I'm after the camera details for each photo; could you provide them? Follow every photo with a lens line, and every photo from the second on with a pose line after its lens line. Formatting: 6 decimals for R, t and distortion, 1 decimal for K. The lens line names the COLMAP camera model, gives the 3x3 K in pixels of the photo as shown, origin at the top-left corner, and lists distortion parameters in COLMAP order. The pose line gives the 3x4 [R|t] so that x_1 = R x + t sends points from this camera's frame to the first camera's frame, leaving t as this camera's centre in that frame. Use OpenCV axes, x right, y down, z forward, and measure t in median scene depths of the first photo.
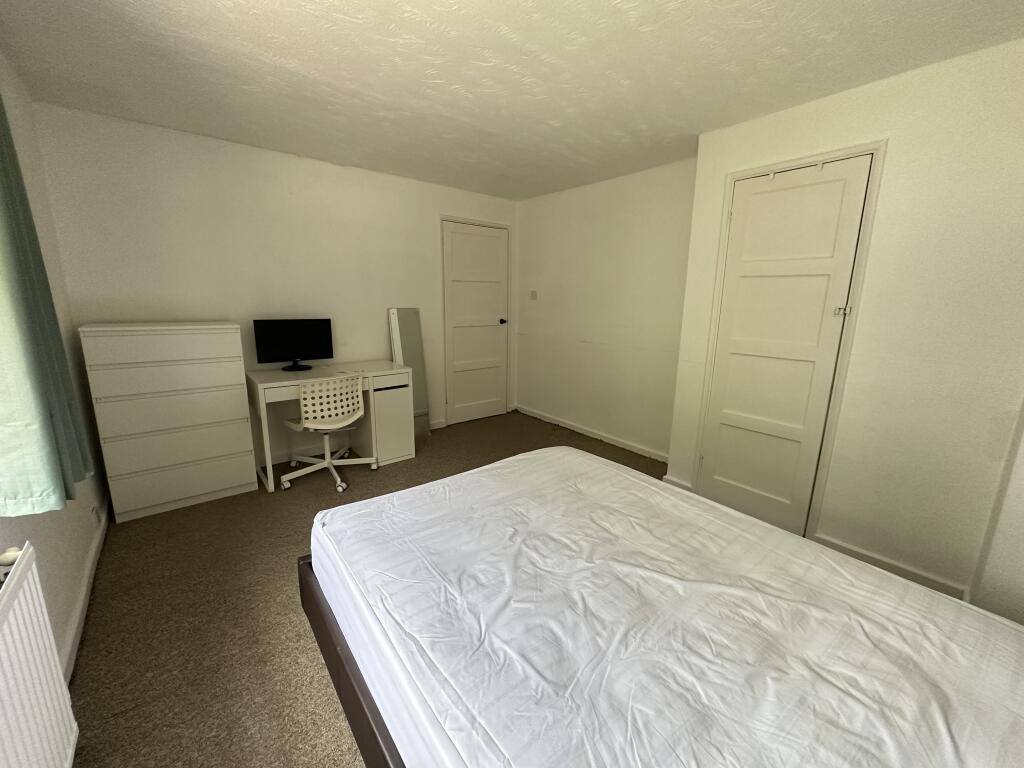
lens RADIAL K [[410.7, 0, 512.0], [0, 410.7, 384.0], [0, 0, 1]] dist [0.000123, 0.000081]
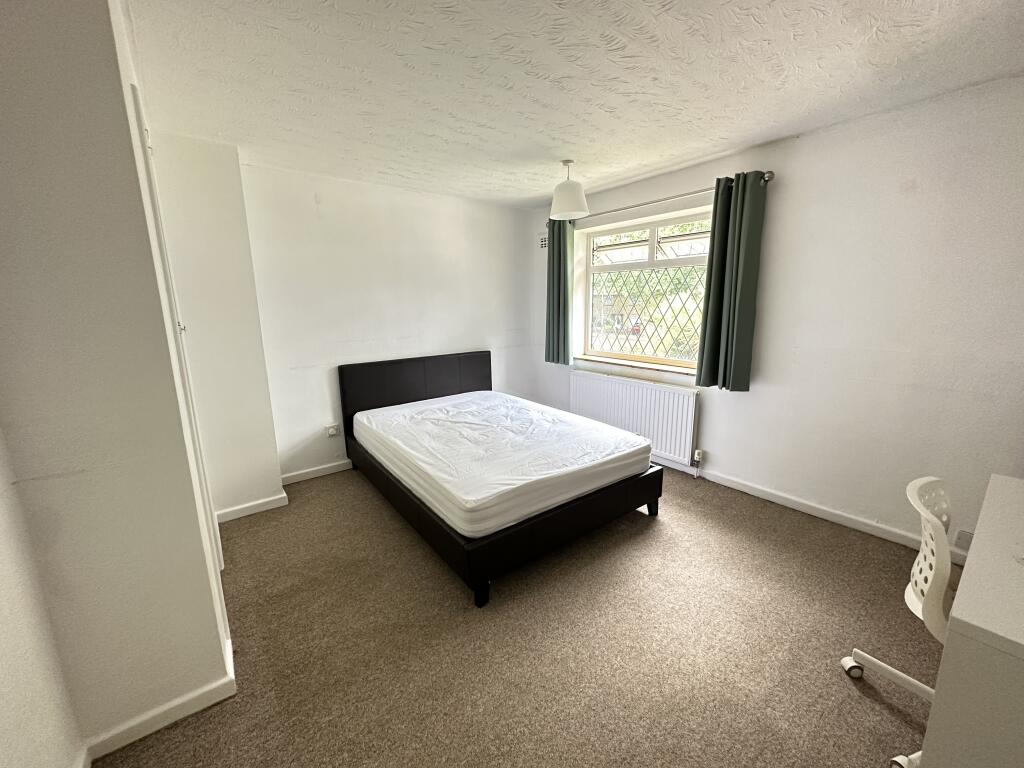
lens RADIAL K [[410.7, 0, 512.0], [0, 410.7, 384.0], [0, 0, 1]] dist [0.000123, 0.000081]
pose [[-0.999510, -0.008797, 0.030029, 0.049571], [0.003749, 0.919091, 0.394028, -0.670752], [-0.031066, 0.393948, -0.918608, 2.967398]]
